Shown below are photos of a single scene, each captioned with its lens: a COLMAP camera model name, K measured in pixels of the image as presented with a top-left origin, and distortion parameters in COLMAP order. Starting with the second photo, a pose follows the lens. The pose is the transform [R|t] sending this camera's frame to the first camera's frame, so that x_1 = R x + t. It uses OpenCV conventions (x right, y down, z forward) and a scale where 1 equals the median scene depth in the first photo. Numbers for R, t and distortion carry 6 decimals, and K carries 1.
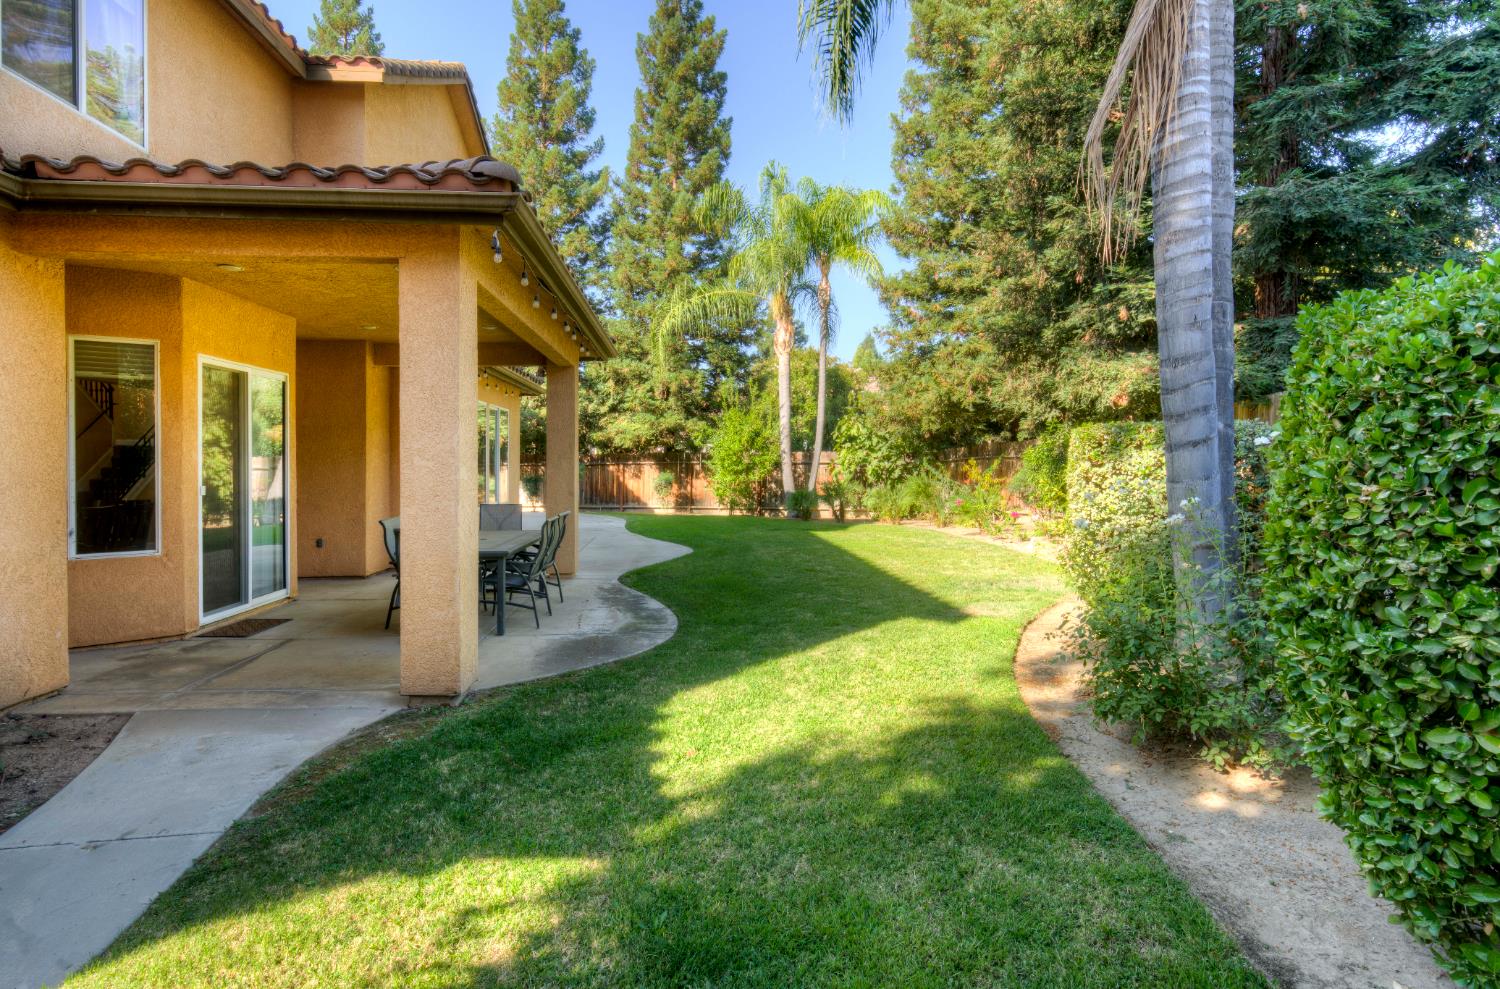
lens RADIAL K [[689.7, 0, 749.7], [0, 689.7, 481.1], [0, 0, 1]] dist [-0.000608, -0.000025]
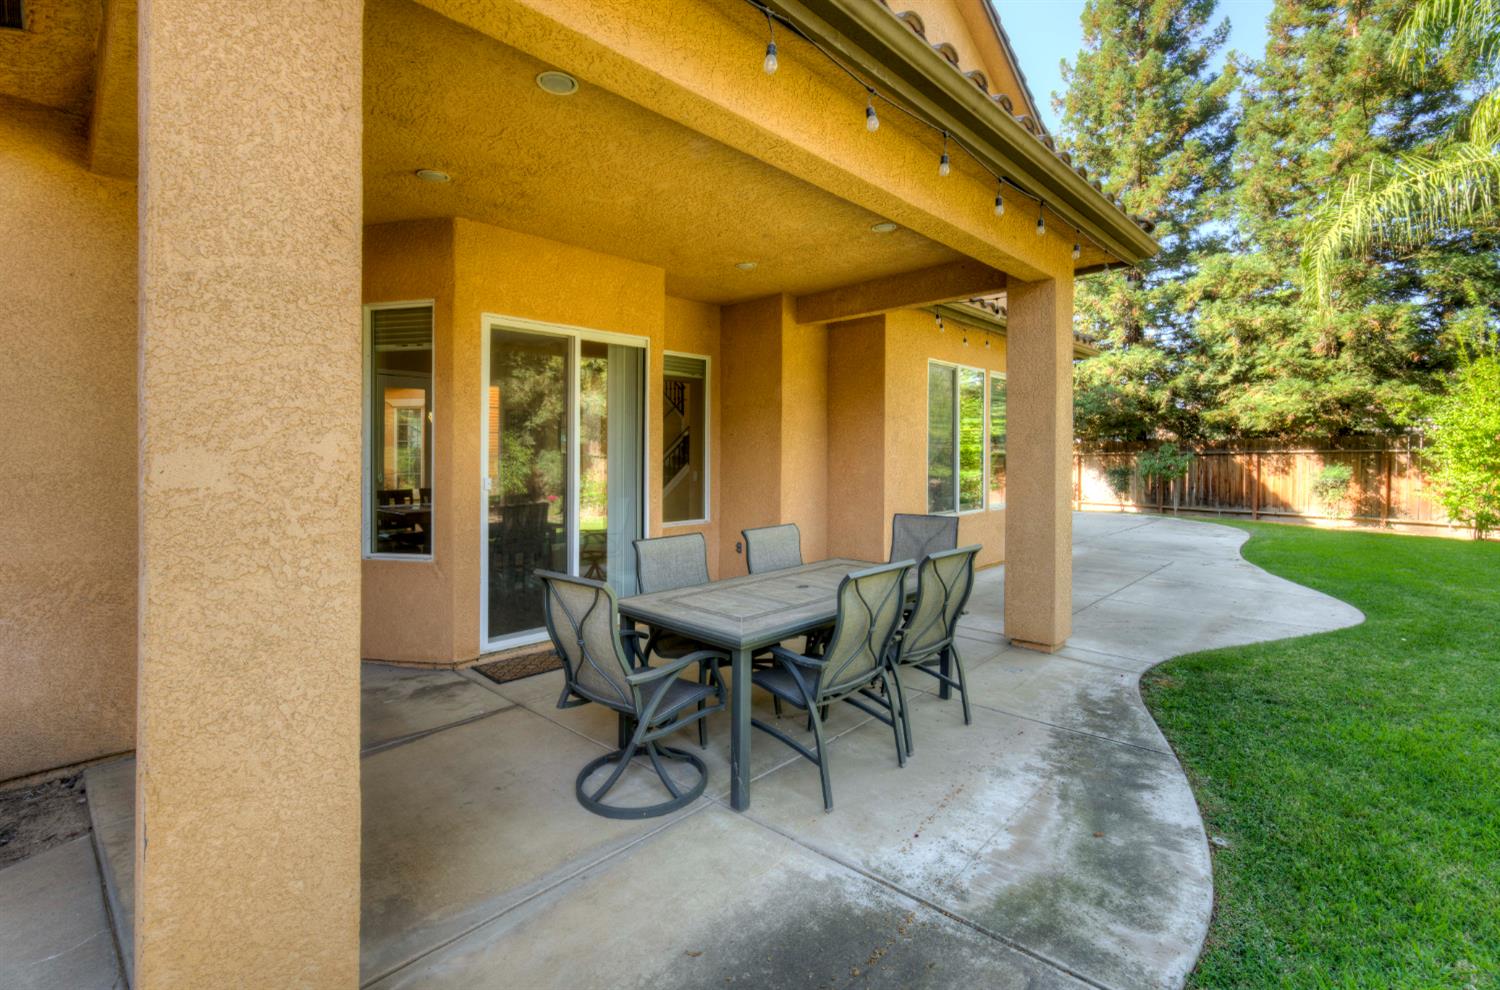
lens RADIAL K [[674.6, 0, 752.7], [0, 674.6, 452.5], [0, 0, 1]] dist [0.004013, -0.000561]
pose [[0.659380, -0.002212, -0.751806, -0.001181], [-0.018439, 0.999647, -0.019113, -0.002823], [0.751583, 0.026466, 0.659107, 0.151953]]
